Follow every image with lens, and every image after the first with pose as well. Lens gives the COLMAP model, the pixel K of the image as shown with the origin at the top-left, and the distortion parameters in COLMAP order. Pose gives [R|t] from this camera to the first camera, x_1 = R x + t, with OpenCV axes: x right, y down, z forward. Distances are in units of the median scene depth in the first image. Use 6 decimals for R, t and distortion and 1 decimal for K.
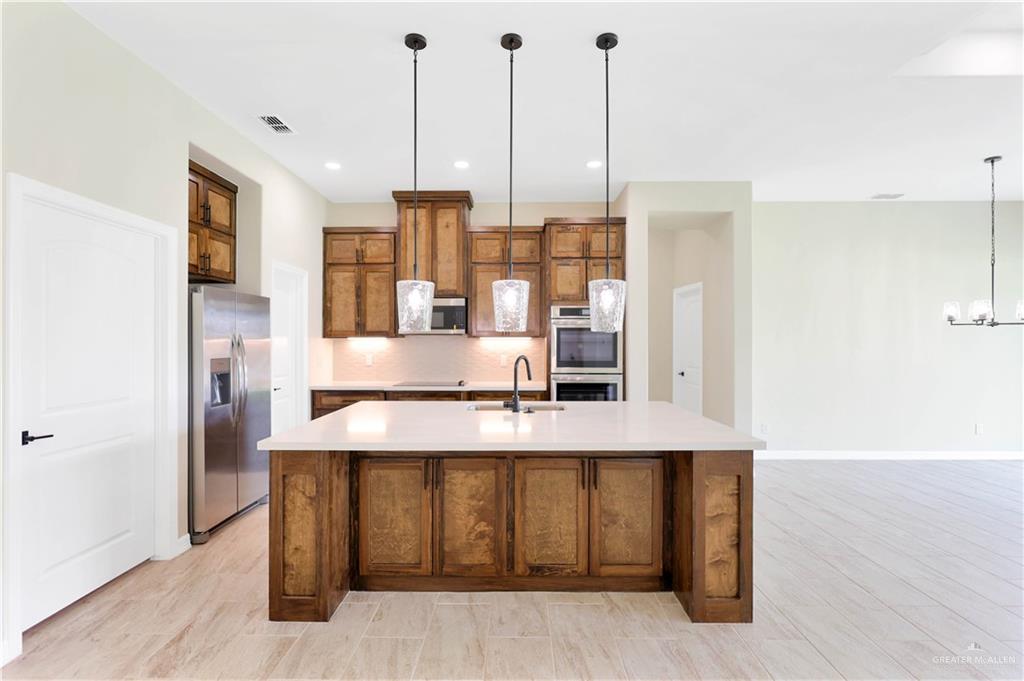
lens RADIAL K [[492.2, 0, 512.0], [0, 492.2, 340.5], [0, 0, 1]] dist [-0.002044, -0.000465]
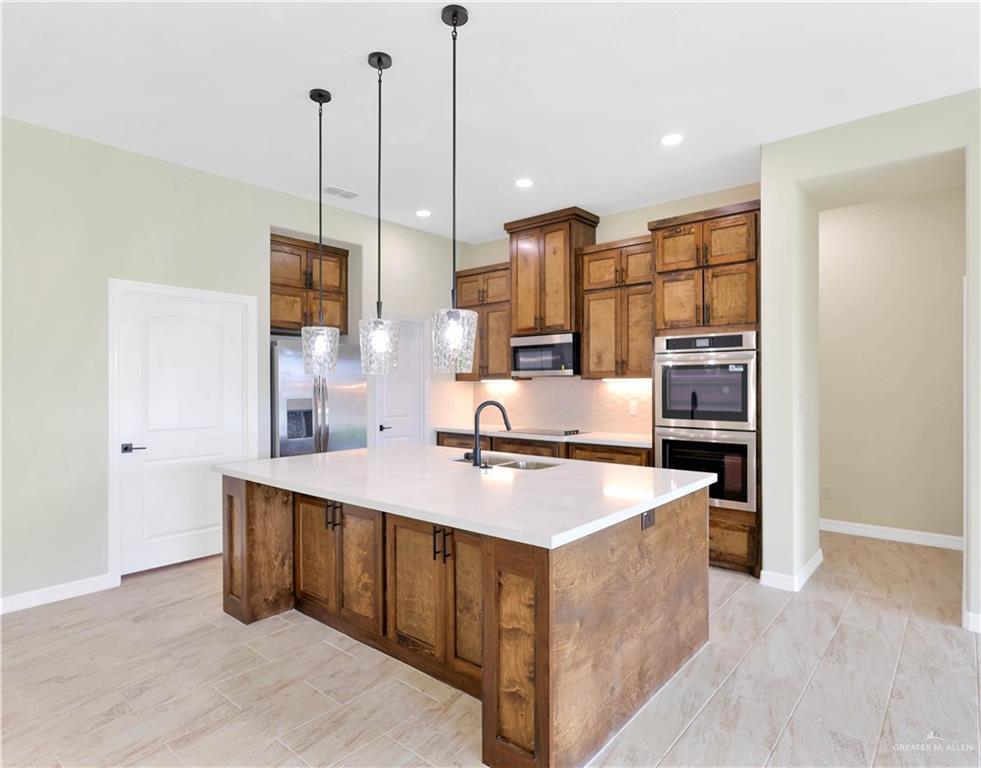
lens RADIAL K [[554.6, 0, 483.5], [0, 554.6, 389.6], [0, 0, 1]] dist [-0.001201, -0.000795]
pose [[0.762128, 0.004344, -0.647412, 0.613158], [0.004638, 0.999915, 0.012169, -0.001269], [0.647410, -0.012277, 0.762043, 0.247537]]
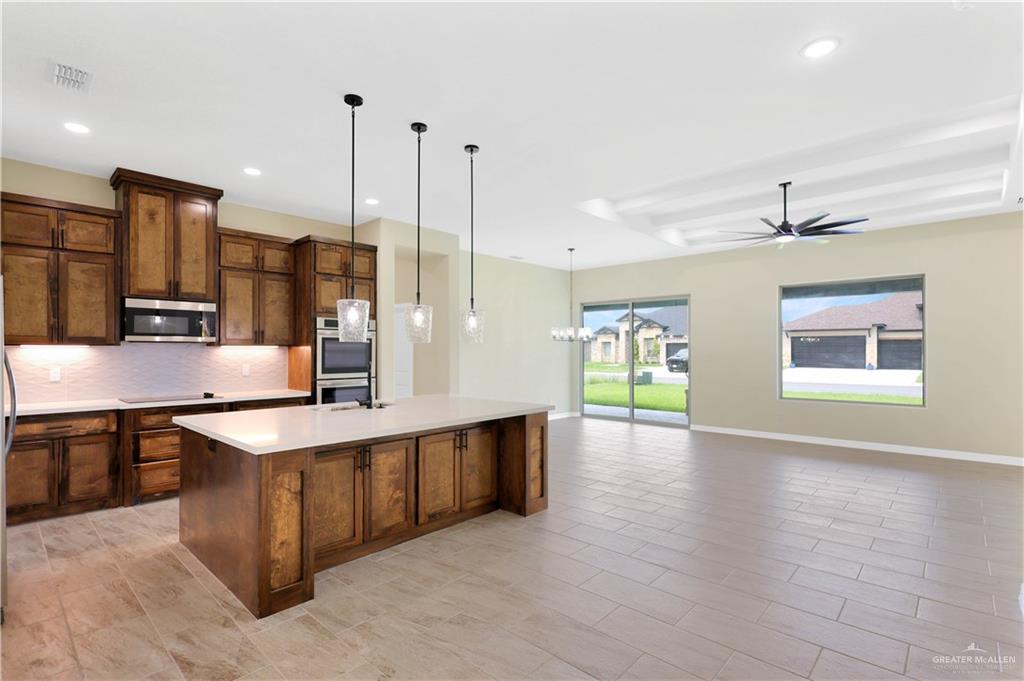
lens RADIAL K [[489.3, 0, 514.6], [0, 489.3, 350.7], [0, 0, 1]] dist [0.002220, 0.000180]
pose [[0.668604, -0.000685, 0.743618, -0.609926], [-0.001715, 0.999995, 0.002464, -0.000246], [-0.743616, -0.002922, 0.668600, -0.062249]]
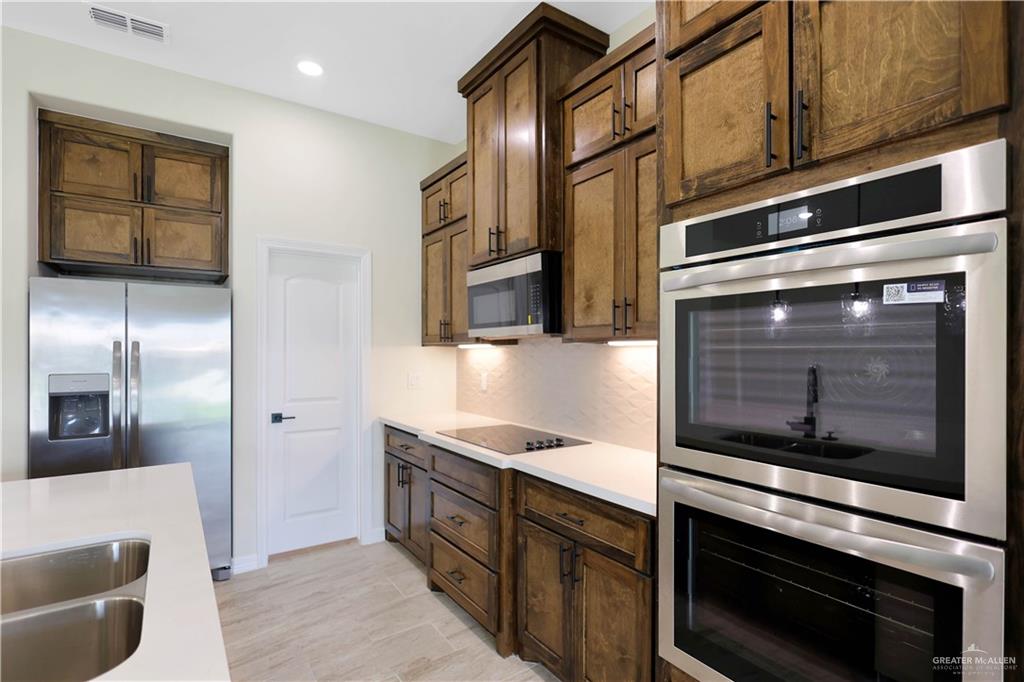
lens RADIAL K [[498.5, 0, 511.2], [0, 498.5, 352.2], [0, 0, 1]] dist [-0.001048, -0.000458]
pose [[0.569043, 0.001622, -0.822306, 0.379196], [0.000252, 0.999998, 0.002147, 0.002498], [0.822308, -0.001429, 0.569041, 1.085094]]
